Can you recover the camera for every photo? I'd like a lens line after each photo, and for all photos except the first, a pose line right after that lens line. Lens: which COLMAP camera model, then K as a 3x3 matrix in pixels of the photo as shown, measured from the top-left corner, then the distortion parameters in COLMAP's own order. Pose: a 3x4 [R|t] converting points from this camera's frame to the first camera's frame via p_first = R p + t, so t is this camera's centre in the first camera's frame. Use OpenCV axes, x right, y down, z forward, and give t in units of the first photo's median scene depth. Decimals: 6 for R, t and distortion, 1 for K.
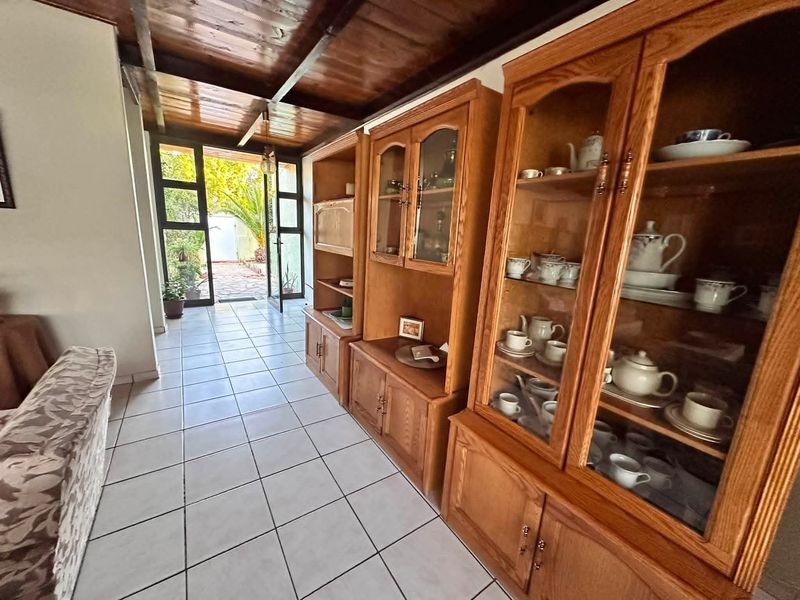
lens RADIAL K [[319.1, 0, 400.5], [0, 319.1, 299.2], [0, 0, 1]] dist [0.007731, 0.000182]
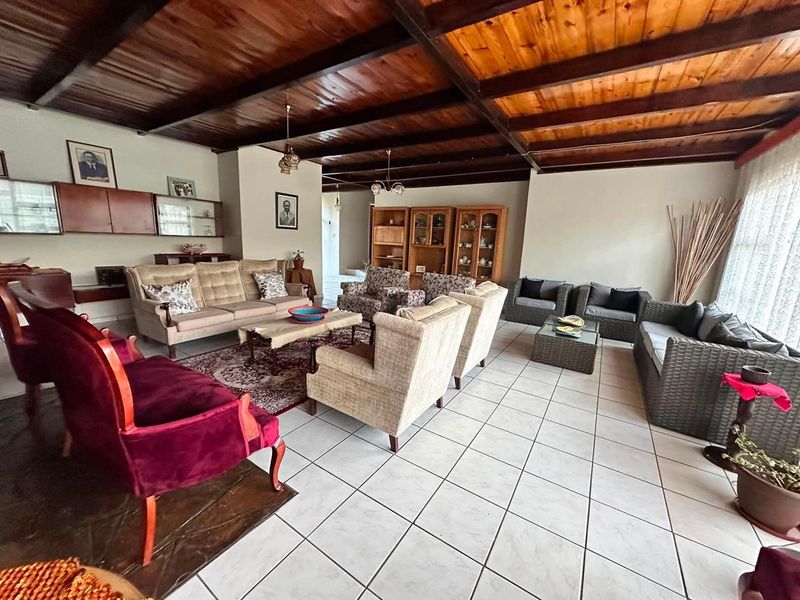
lens RADIAL K [[319.1, 0, 398.4], [0, 319.1, 303.0], [0, 0, 1]] dist [0.007731, 0.000182]
pose [[0.923633, -0.086591, 0.373370, -2.786875], [0.083335, 0.996211, 0.024887, 0.672044], [-0.374110, 0.008128, 0.927349, -3.649668]]
